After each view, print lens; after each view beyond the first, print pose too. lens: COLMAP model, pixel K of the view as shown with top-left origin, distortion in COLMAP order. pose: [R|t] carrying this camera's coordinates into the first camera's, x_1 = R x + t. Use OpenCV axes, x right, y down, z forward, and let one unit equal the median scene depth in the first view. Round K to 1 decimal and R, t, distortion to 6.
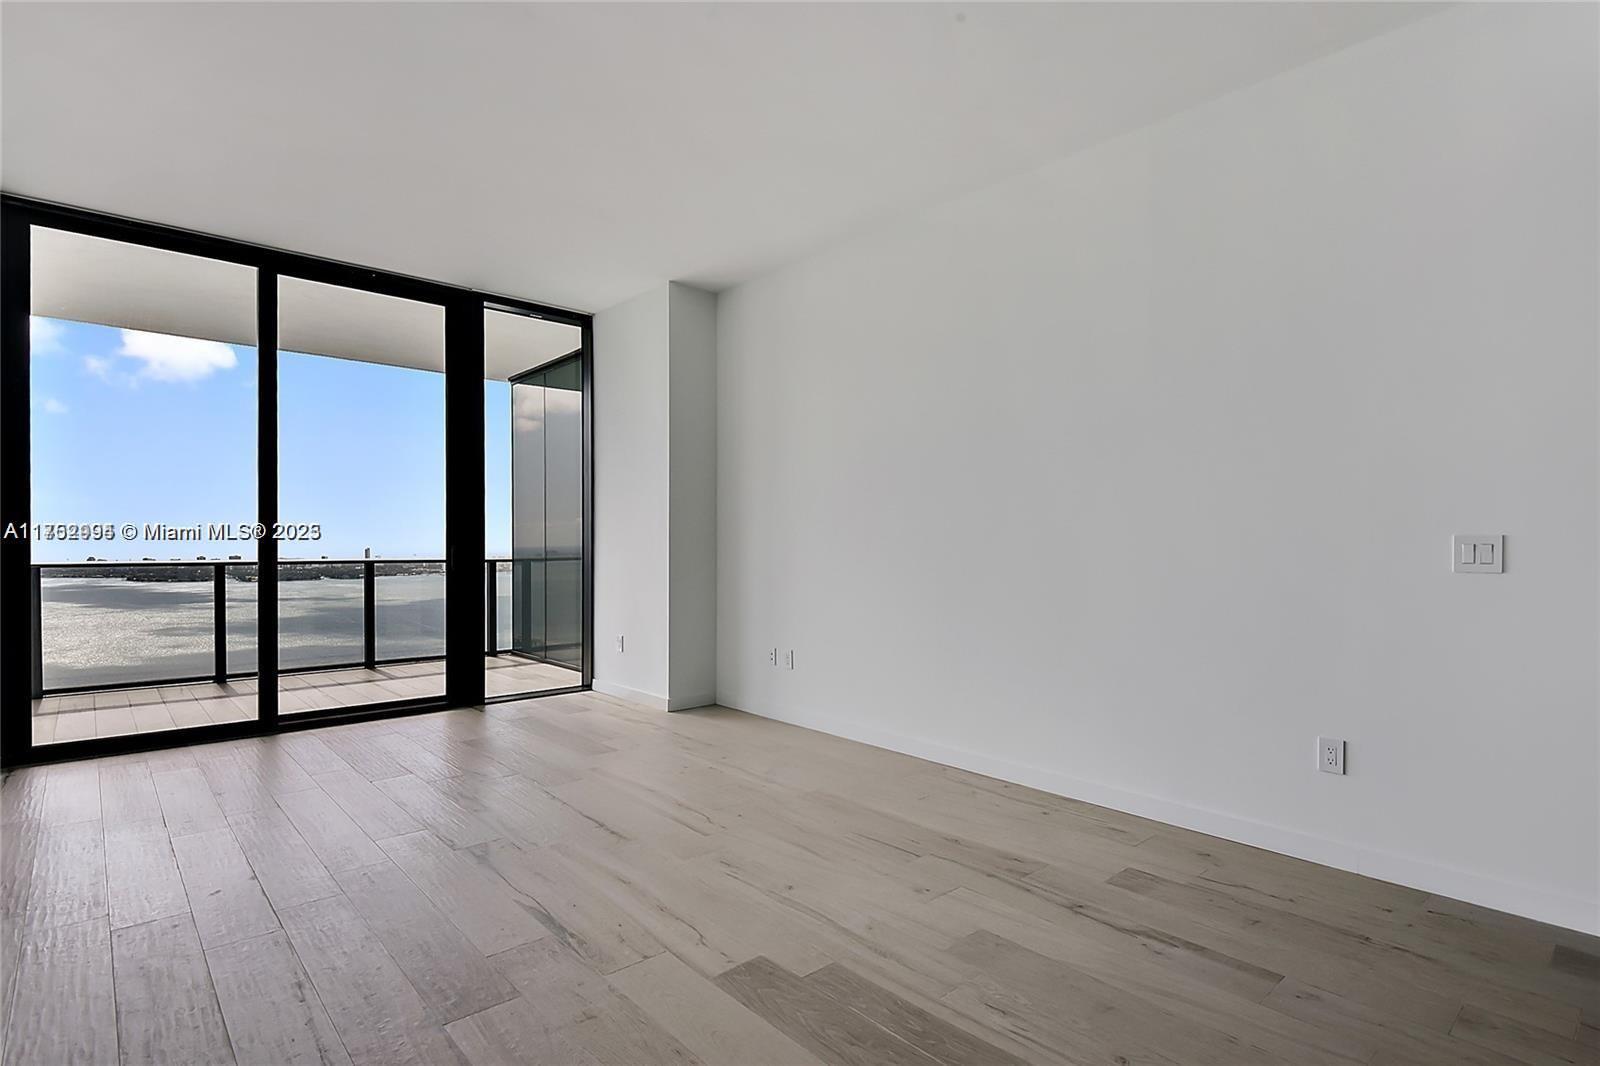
lens RADIAL K [[797.3, 0, 804.3], [0, 797.3, 548.0], [0, 0, 1]] dist [0.047425, -0.034674]
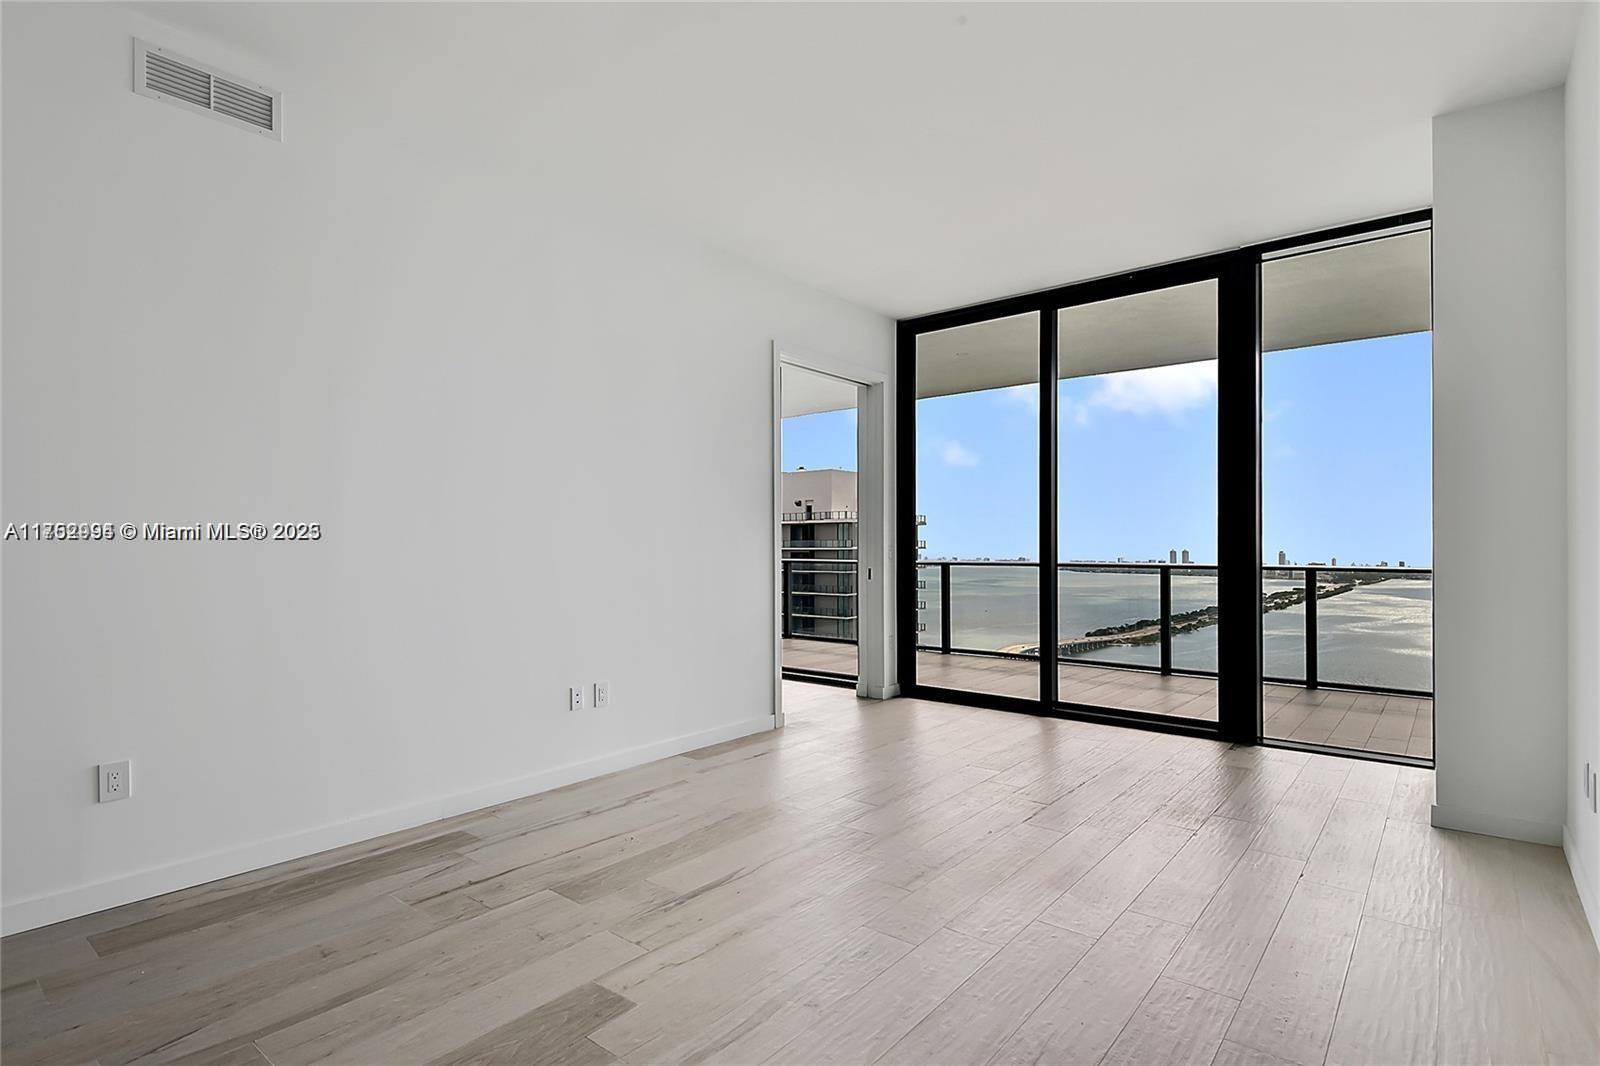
lens RADIAL K [[797.3, 0, 804.3], [0, 797.3, 548.0], [0, 0, 1]] dist [0.047425, -0.034674]
pose [[0.161158, -0.002128, -0.986926, 0.441660], [-0.005681, 0.999979, -0.003083, -0.001015], [0.986912, 0.006104, 0.161143, 0.529748]]
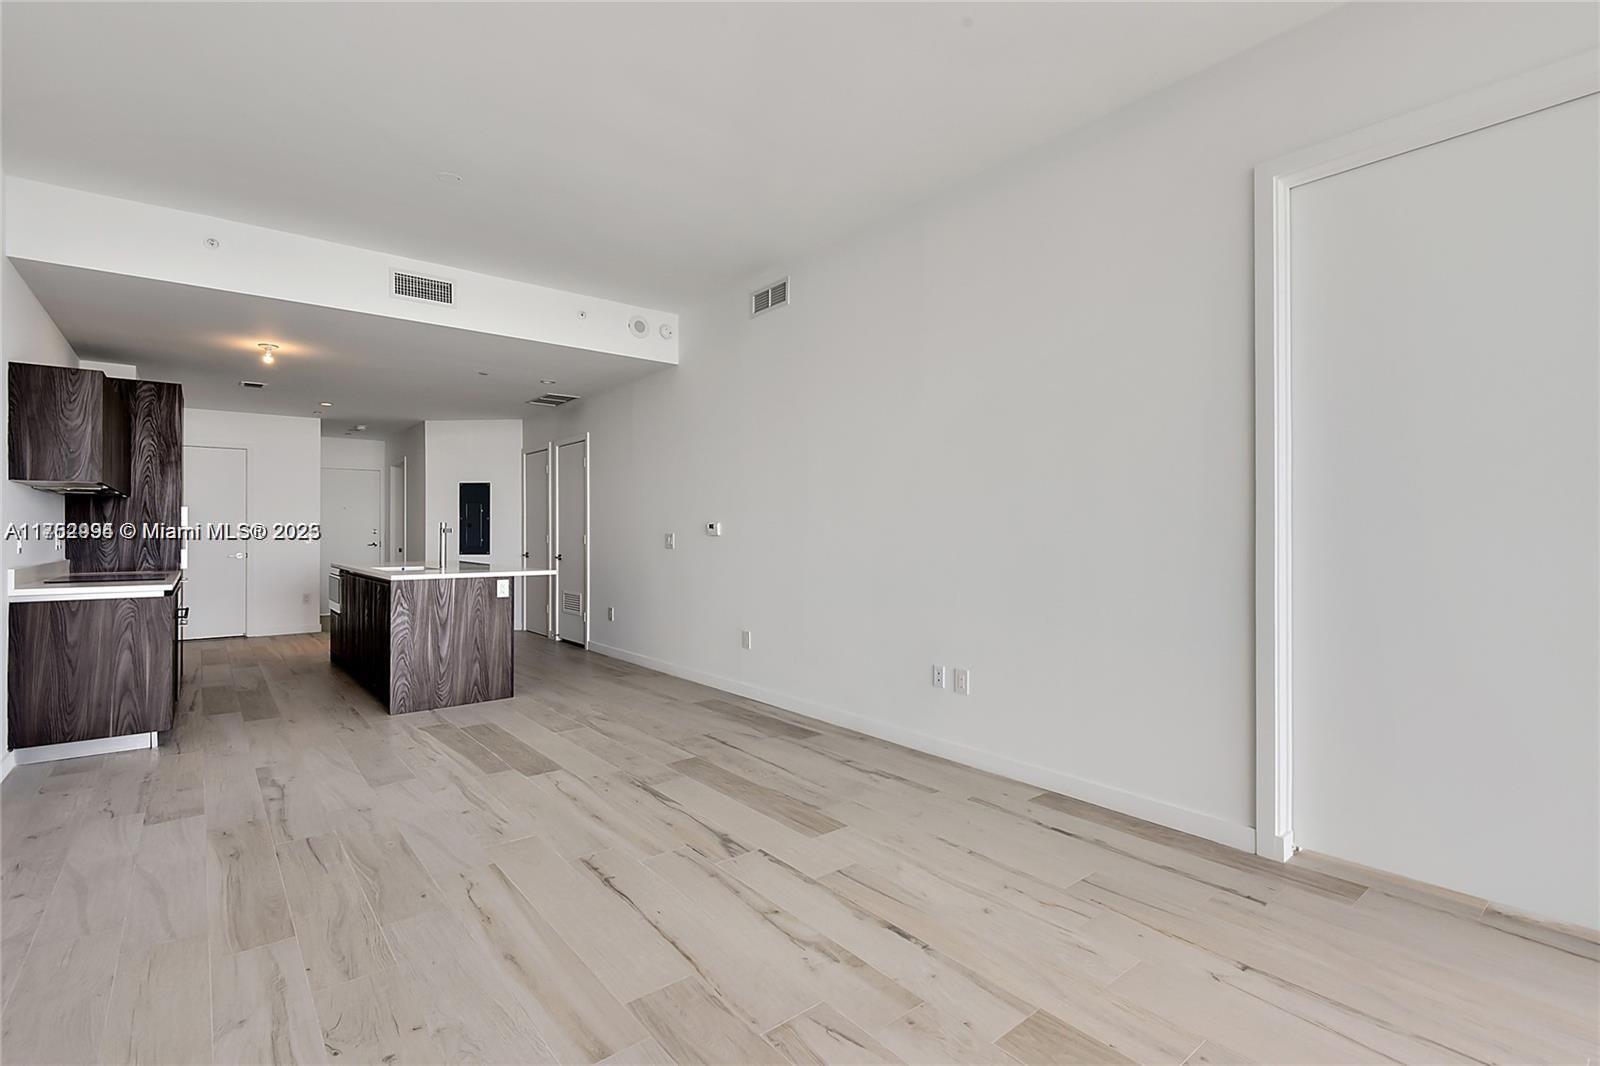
lens RADIAL K [[731.4, 0, 802.8], [0, 731.4, 536.2], [0, 0, 1]] dist [0.043041, -0.028740]
pose [[-0.998905, 0.000433, 0.046789, -0.360876], [0.001005, 0.999925, 0.012215, -0.010001], [-0.046780, 0.012249, -0.998830, 1.287530]]
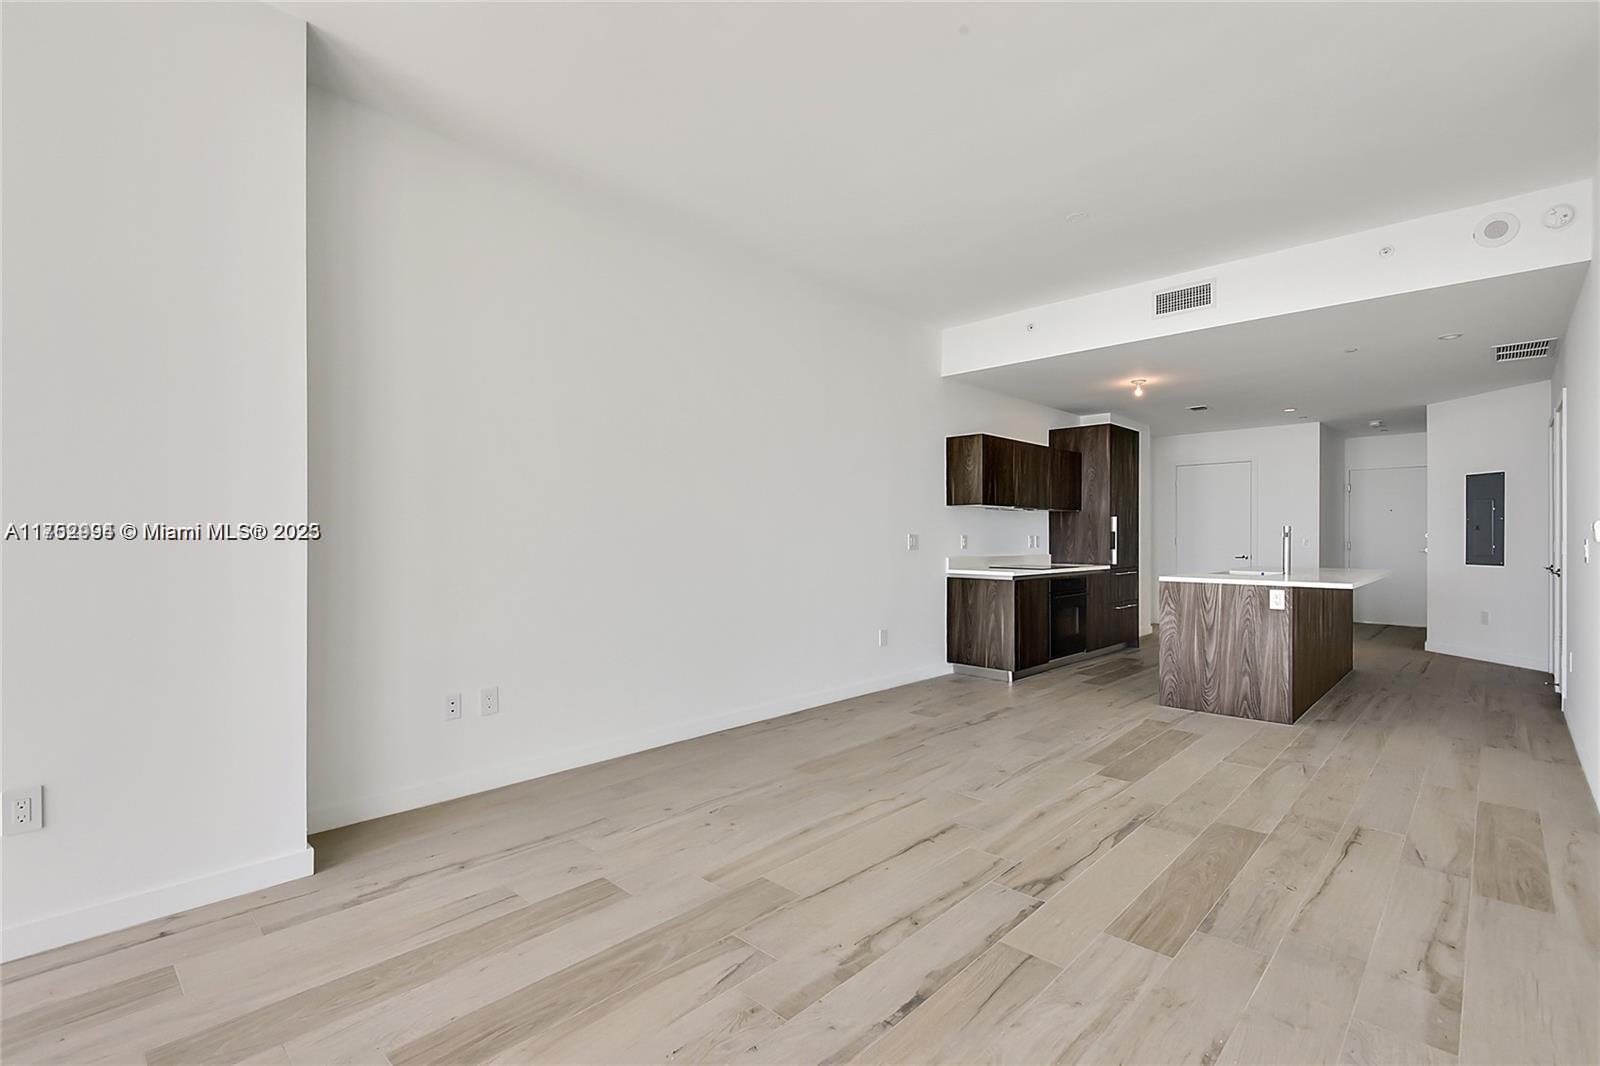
lens RADIAL K [[722.9, 0, 806.1], [0, 722.9, 543.5], [0, 0, 1]] dist [0.039441, -0.026308]
pose [[-0.086264, -0.009061, 0.996231, -0.800120], [0.005711, 0.999938, 0.009589, -0.005889], [-0.996256, 0.006517, -0.086207, 0.897042]]
